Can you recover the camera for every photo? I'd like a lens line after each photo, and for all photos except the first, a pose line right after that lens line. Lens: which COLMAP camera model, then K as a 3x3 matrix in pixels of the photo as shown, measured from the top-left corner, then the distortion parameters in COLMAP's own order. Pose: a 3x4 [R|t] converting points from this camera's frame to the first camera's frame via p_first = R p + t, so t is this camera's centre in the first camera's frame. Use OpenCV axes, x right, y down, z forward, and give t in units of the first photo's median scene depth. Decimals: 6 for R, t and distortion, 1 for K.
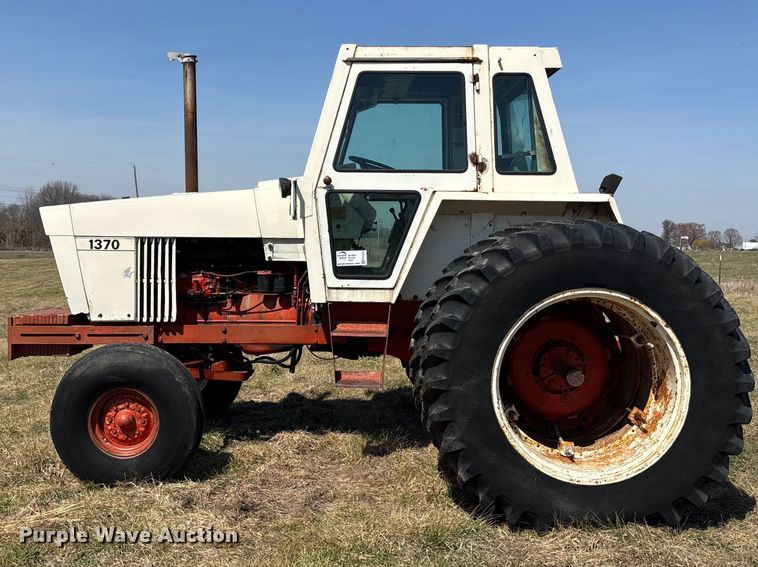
lens RADIAL K [[842.9, 0, 334.5], [0, 842.9, 243.9], [0, 0, 1]] dist [0.191698, -0.559867]
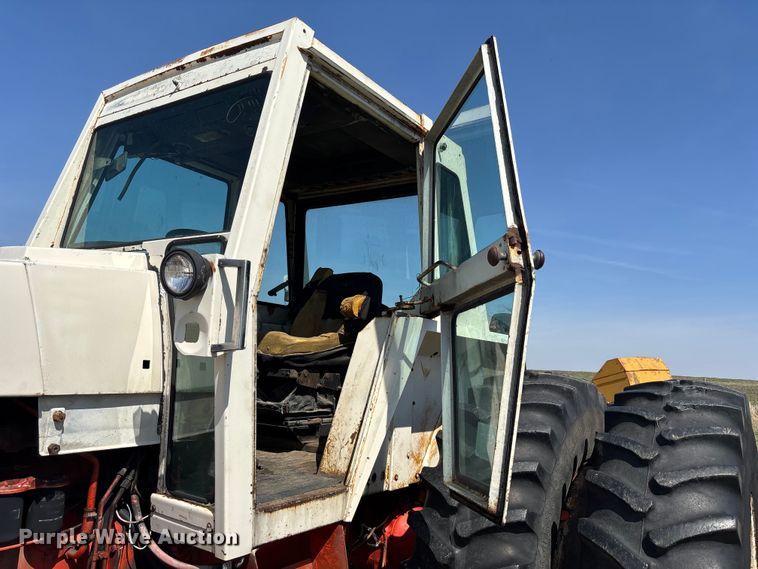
lens RADIAL K [[578.3, 0, 395.0], [0, 578.3, 285.9], [0, 0, 1]] dist [0.026932, -0.001552]
pose [[0.533100, 0.127341, 0.836414, -0.238298], [-0.033917, 0.991030, -0.129263, -0.028619], [-0.845372, 0.040541, 0.532638, 0.774057]]
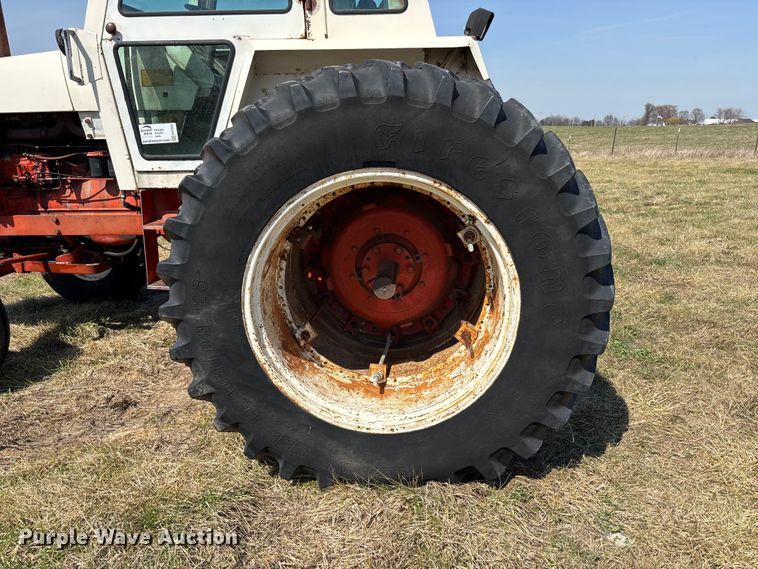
lens RADIAL K [[578.3, 0, 395.0], [0, 578.3, 285.9], [0, 0, 1]] dist [0.026932, -0.001552]
pose [[0.999024, -0.021024, -0.038835, 0.263839], [0.030588, 0.963728, 0.265130, 0.016775], [0.031852, -0.266059, 0.963430, 0.432158]]
